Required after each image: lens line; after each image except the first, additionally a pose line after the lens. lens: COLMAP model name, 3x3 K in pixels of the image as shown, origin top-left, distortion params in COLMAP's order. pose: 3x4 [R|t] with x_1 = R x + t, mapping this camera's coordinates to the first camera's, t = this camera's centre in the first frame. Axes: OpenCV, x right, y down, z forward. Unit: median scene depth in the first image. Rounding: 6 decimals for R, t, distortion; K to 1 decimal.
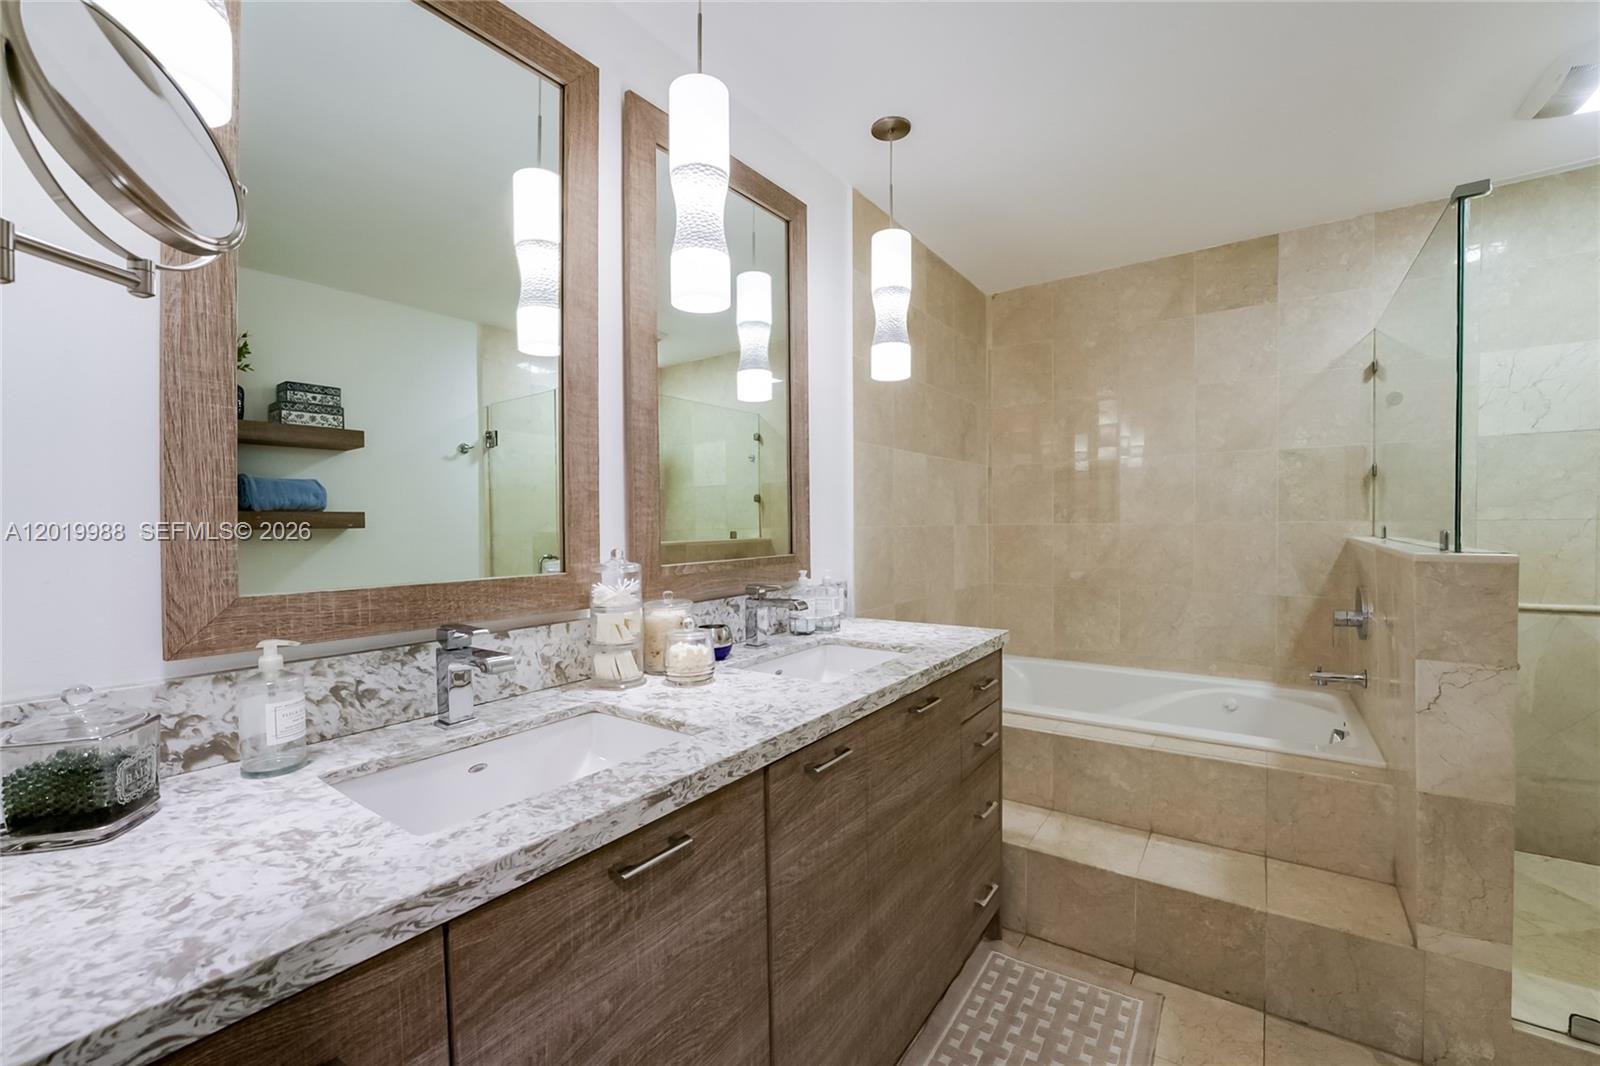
lens RADIAL K [[662.9, 0, 797.7], [0, 662.9, 541.4], [0, 0, 1]] dist [-0.019749, -0.000337]
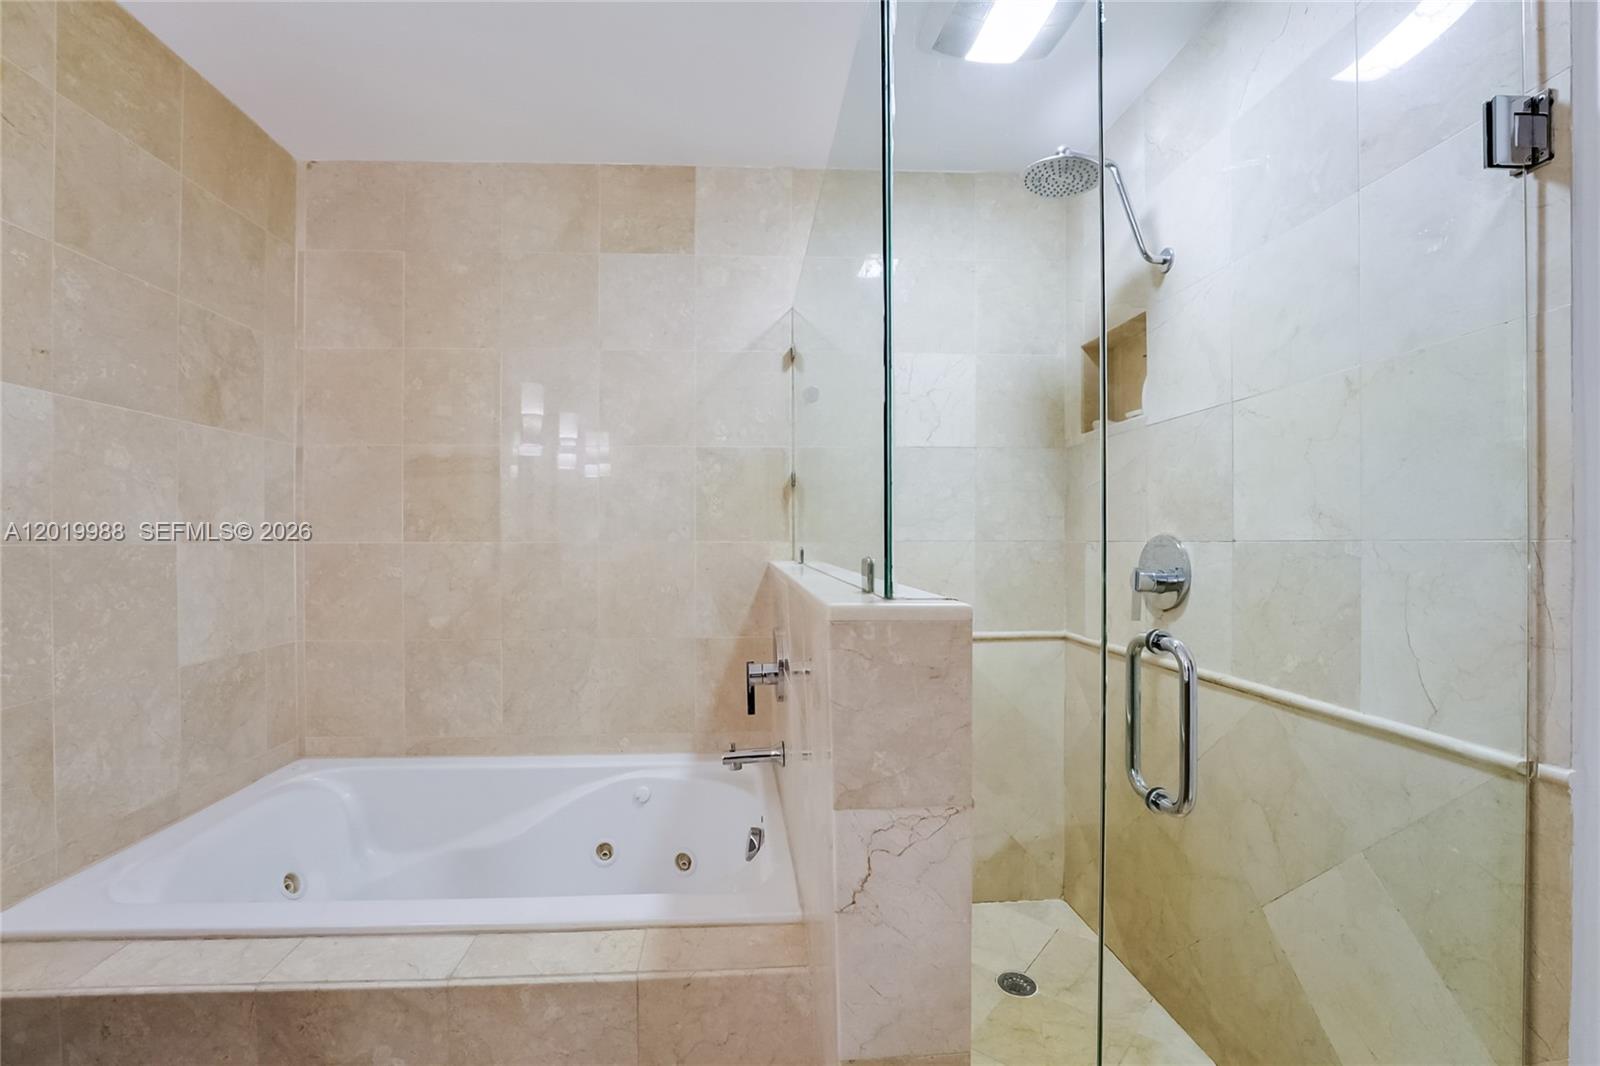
lens RADIAL K [[715.5, 0, 800.0], [0, 715.5, 533.0], [0, 0, 1]] dist [-0.066714, 0.000034]
pose [[0.756291, 0.016212, 0.654034, 0.291483], [0.010002, 0.999290, -0.036335, -0.008719], [-0.654159, 0.034021, 0.755592, 0.304971]]
